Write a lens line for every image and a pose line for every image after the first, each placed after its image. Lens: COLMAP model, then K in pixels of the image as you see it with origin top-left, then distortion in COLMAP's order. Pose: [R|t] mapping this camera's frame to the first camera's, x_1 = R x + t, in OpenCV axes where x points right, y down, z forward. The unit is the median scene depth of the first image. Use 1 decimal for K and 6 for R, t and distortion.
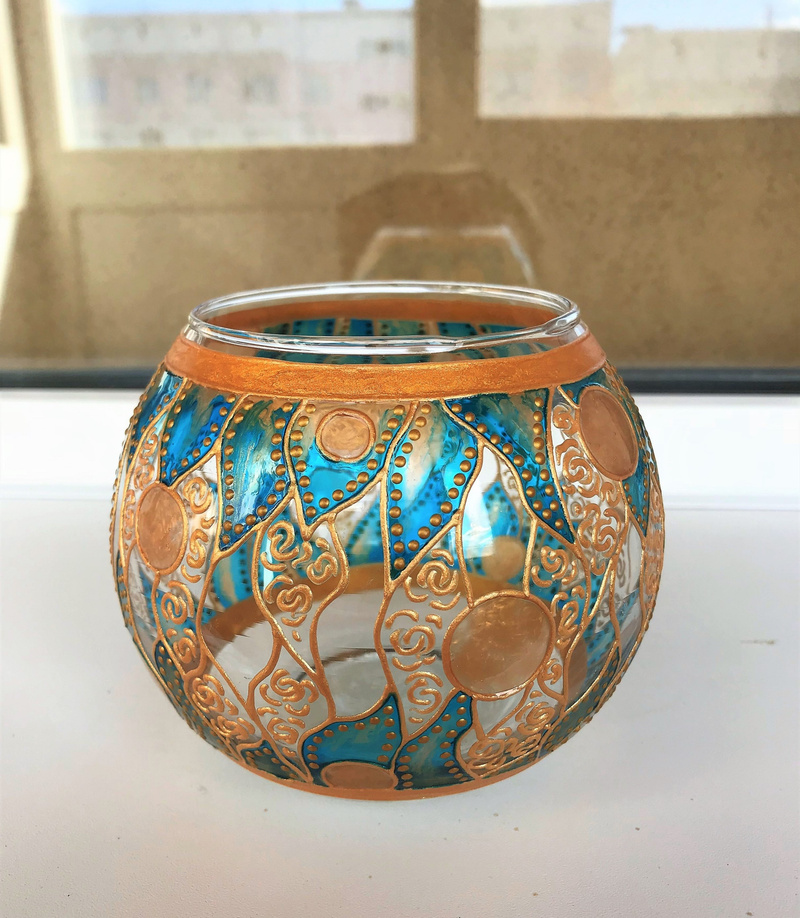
lens RADIAL K [[691.3, 0, 400.0], [0, 691.3, 459.0], [0, 0, 1]] dist [0.003010, -0.000702]
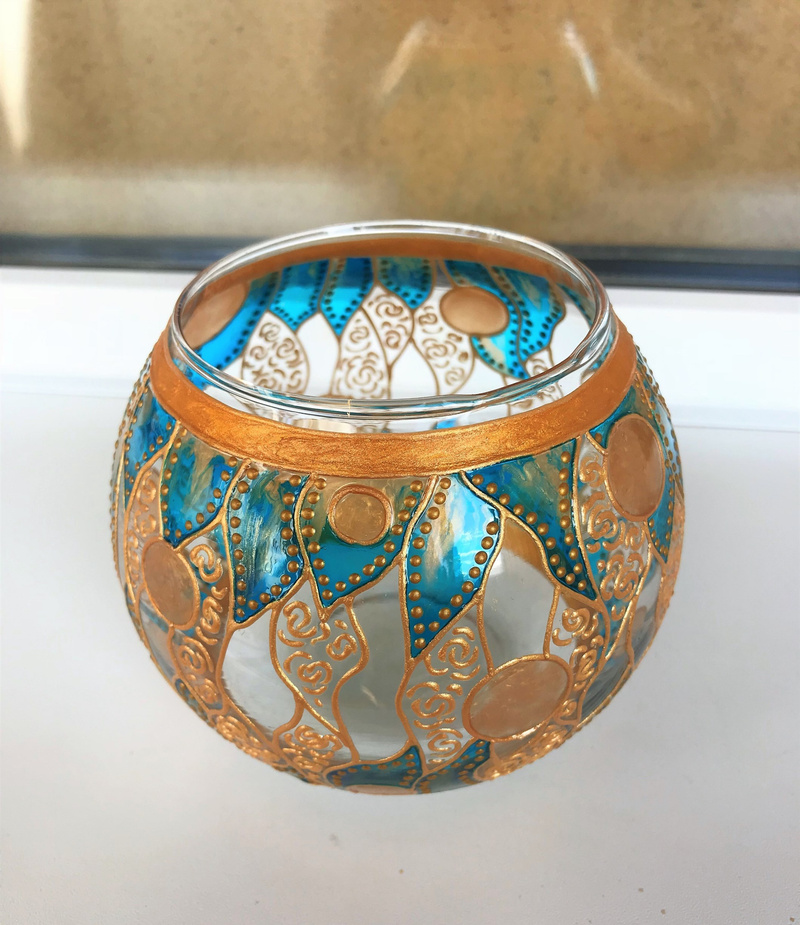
lens RADIAL K [[696.5, 0, 400.0], [0, 696.5, 462.5], [0, 0, 1]] dist [0.003010, -0.000702]
pose [[0.999686, -0.023708, 0.008161, -0.029345], [0.020883, 0.967422, 0.252308, -0.325148], [-0.013877, -0.252059, 0.967612, 0.101760]]
